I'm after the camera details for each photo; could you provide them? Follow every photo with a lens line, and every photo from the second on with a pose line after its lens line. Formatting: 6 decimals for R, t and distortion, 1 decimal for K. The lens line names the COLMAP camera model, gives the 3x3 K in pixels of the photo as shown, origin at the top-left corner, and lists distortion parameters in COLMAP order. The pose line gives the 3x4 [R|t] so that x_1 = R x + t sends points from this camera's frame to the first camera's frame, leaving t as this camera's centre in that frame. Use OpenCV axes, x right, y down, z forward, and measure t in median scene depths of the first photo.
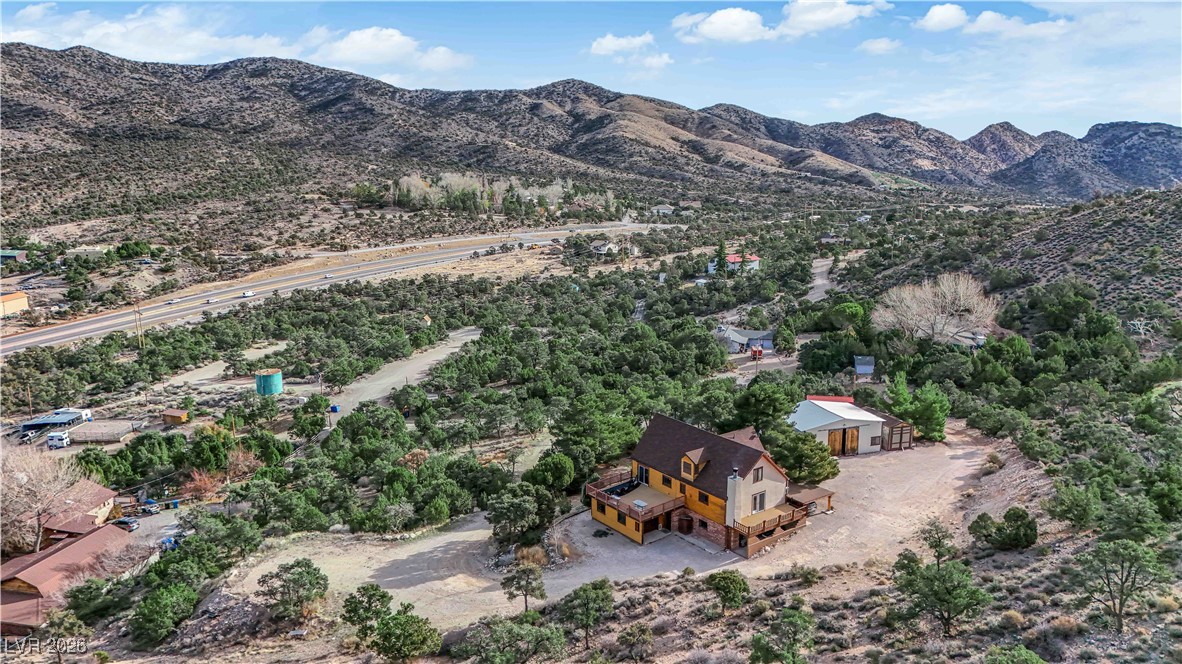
lens RADIAL K [[854.4, 0, 591.0], [0, 854.4, 332.0], [0, 0, 1]] dist [0.105128, -0.130615]
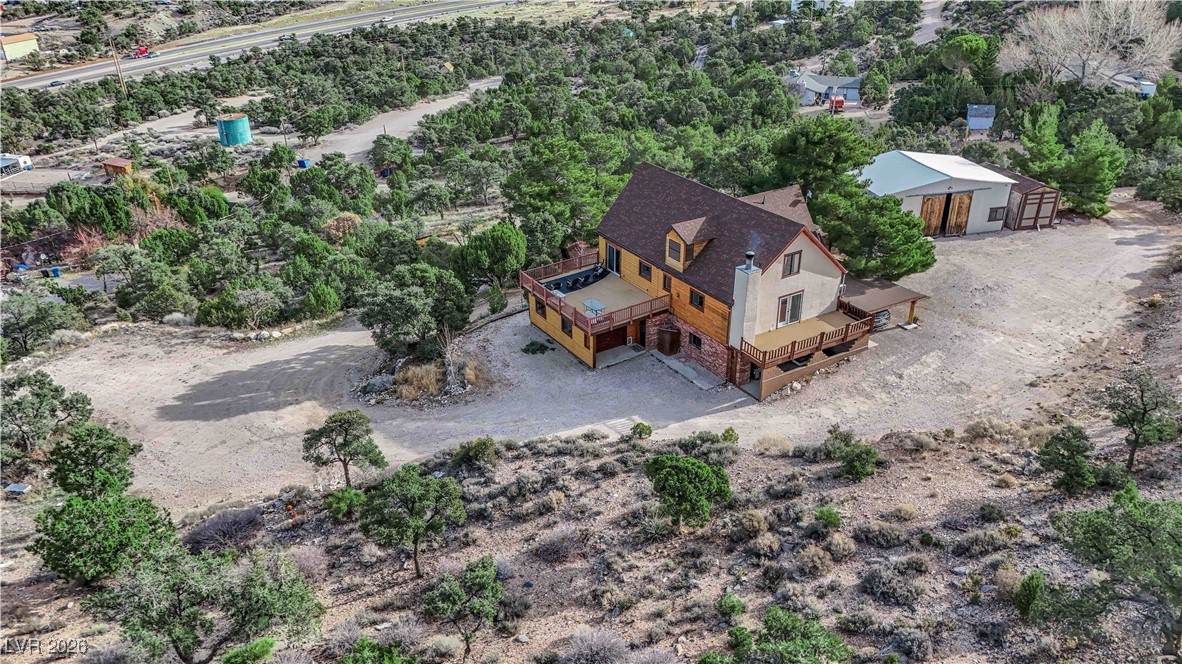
lens RADIAL K [[854.4, 0, 591.0], [0, 854.4, 332.0], [0, 0, 1]] dist [0.105128, -0.130615]
pose [[0.995707, 0.038345, -0.084247, 0.081985], [-0.015622, 0.966716, 0.255376, 0.047713], [0.091235, -0.252964, 0.963164, 0.310038]]
